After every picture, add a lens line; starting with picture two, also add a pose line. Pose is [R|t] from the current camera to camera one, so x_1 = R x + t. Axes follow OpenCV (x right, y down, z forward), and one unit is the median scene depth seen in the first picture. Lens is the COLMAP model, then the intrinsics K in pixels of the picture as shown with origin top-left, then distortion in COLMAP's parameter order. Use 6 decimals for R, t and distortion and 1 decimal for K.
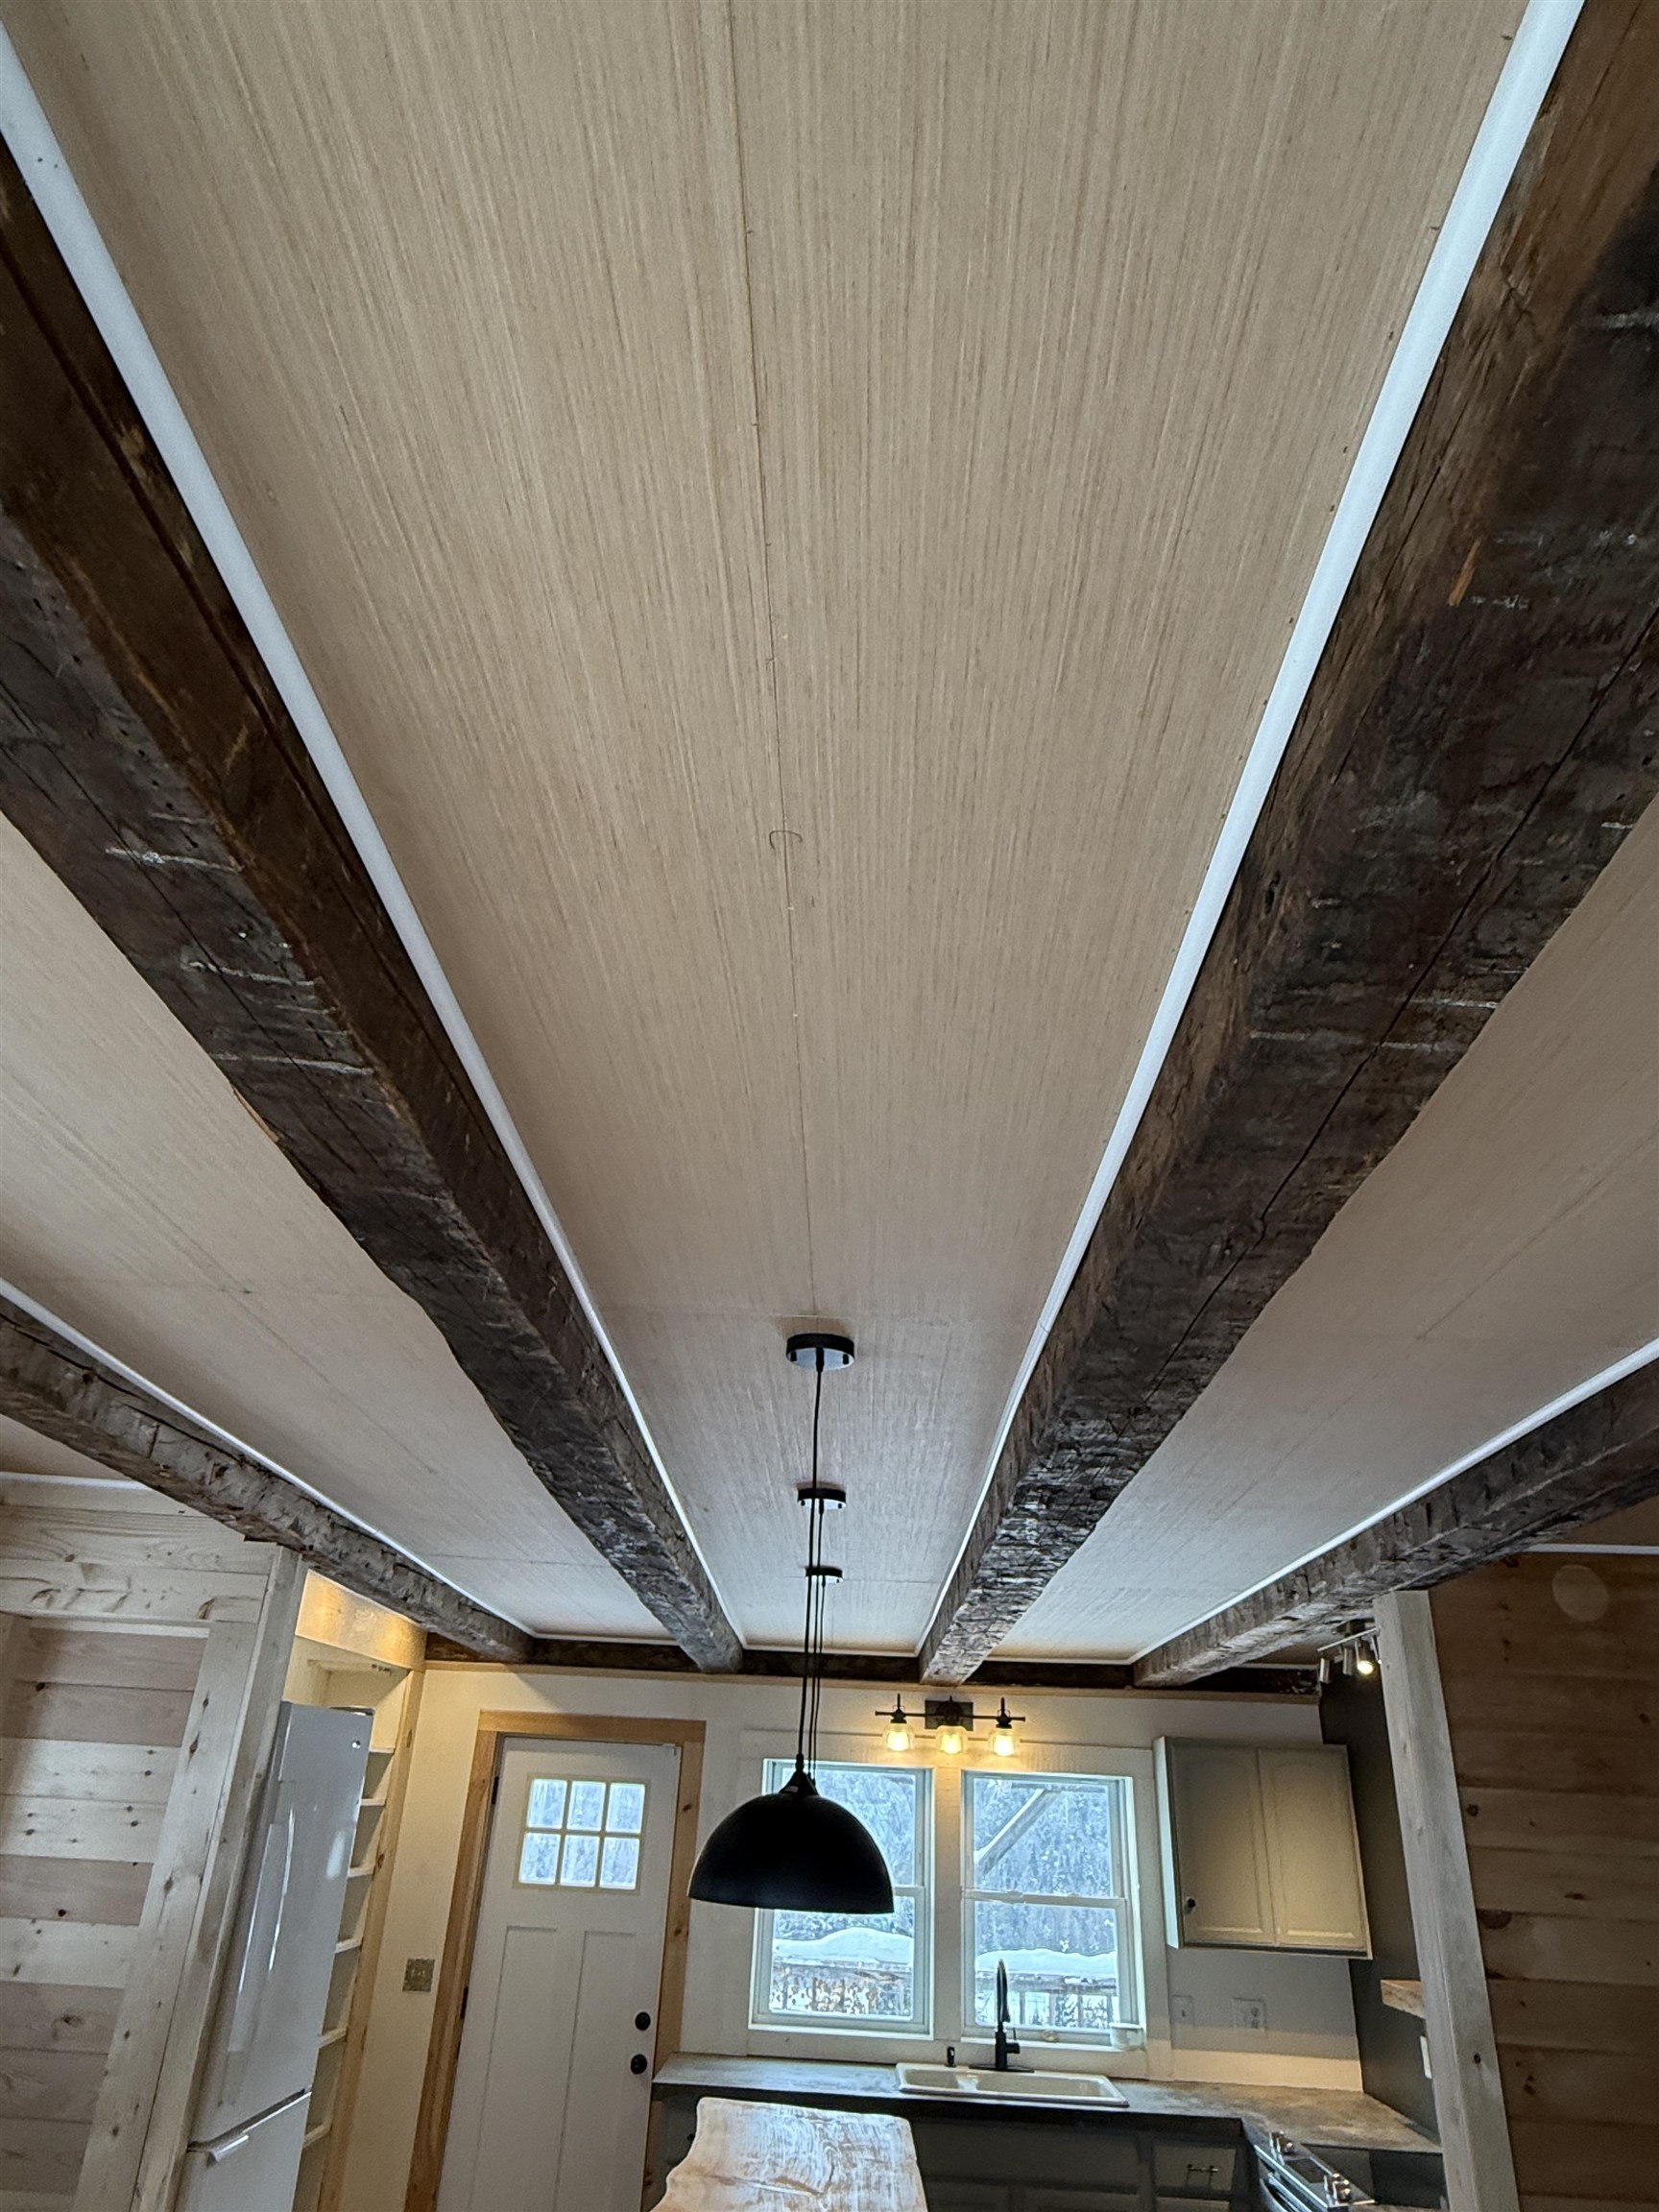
lens RADIAL K [[1360.0, 0, 825.4], [0, 1360.0, 1102.4], [0, 0, 1]] dist [-0.007353, 0.009333]
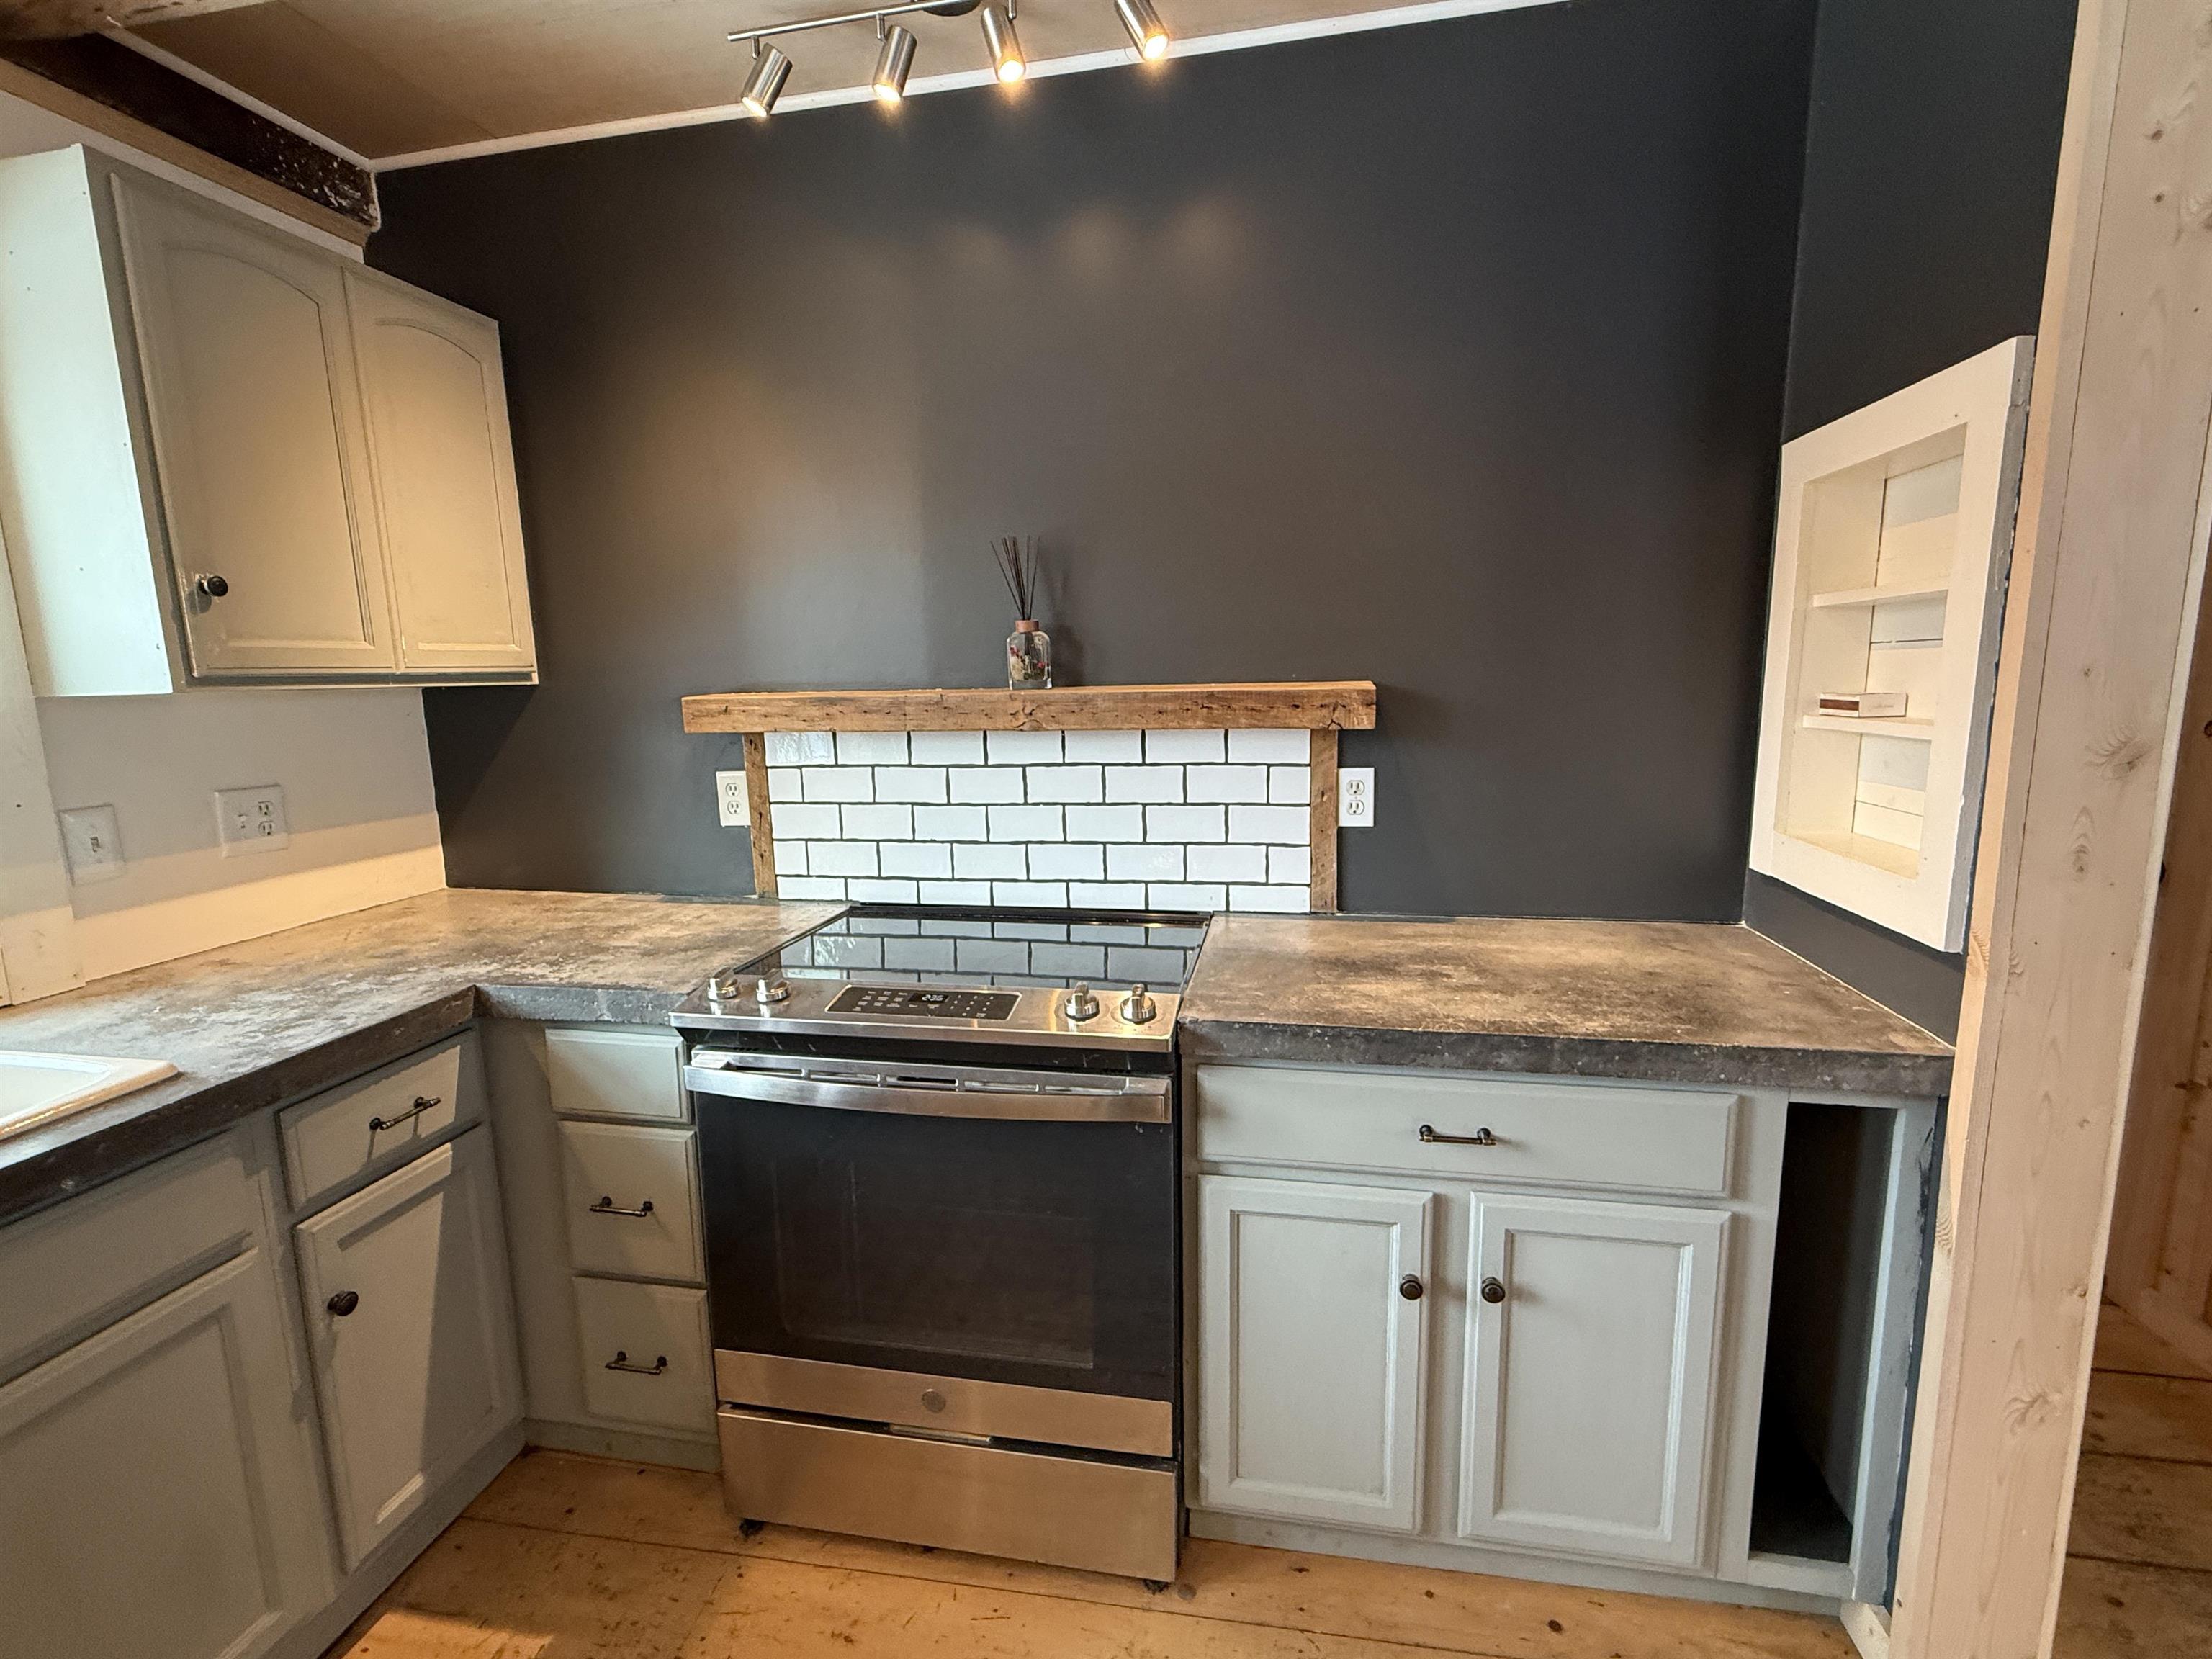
lens RADIAL K [[1020.6, 0, 1101.8], [0, 1020.6, 826.5], [0, 0, 1]] dist [0.003972, -0.000722]
pose [[0.165021, -0.200305, 0.965736, 0.017816], [-0.429792, 0.866699, 0.253205, 0.466391], [-0.887720, -0.456849, 0.056934, 0.728124]]
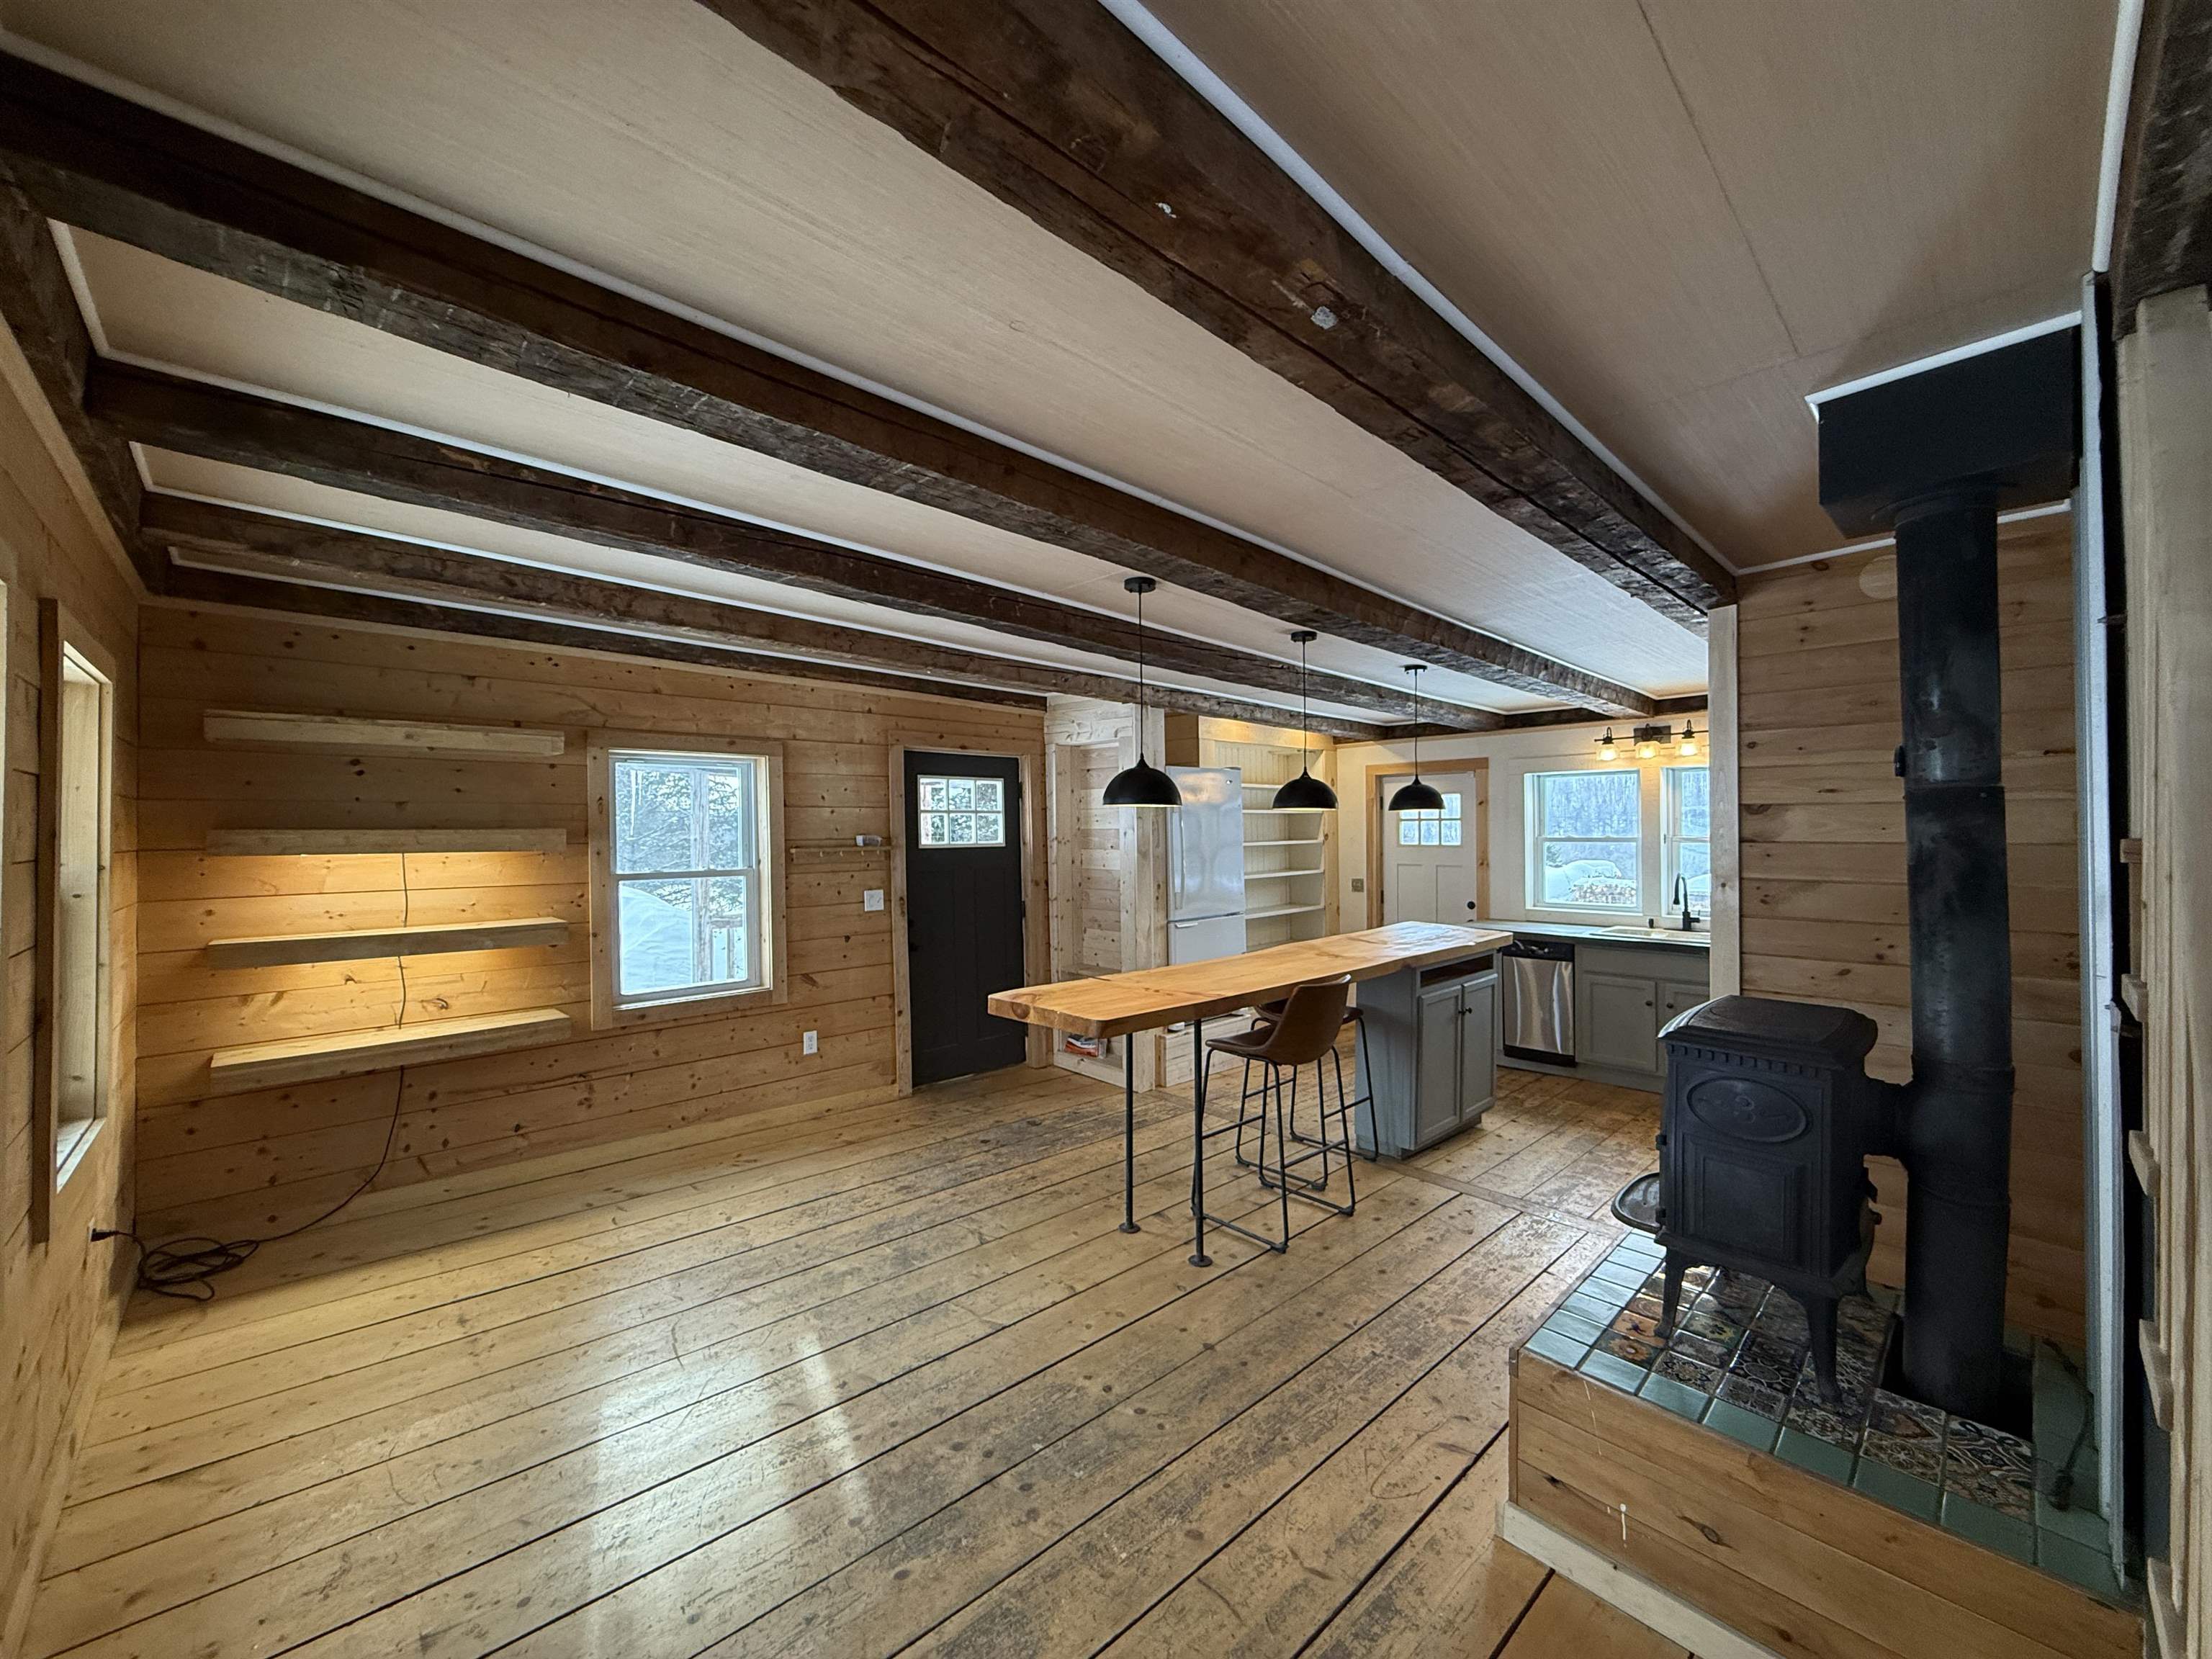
lens RADIAL K [[881.3, 0, 1096.3], [0, 881.3, 828.4], [0, 0, 1]] dist [0.001827, -0.000578]
pose [[0.694271, -0.054409, -0.717654, 0.399845], [0.367502, 0.884145, 0.288497, 0.040986], [0.618813, -0.464035, 0.633831, -0.047028]]
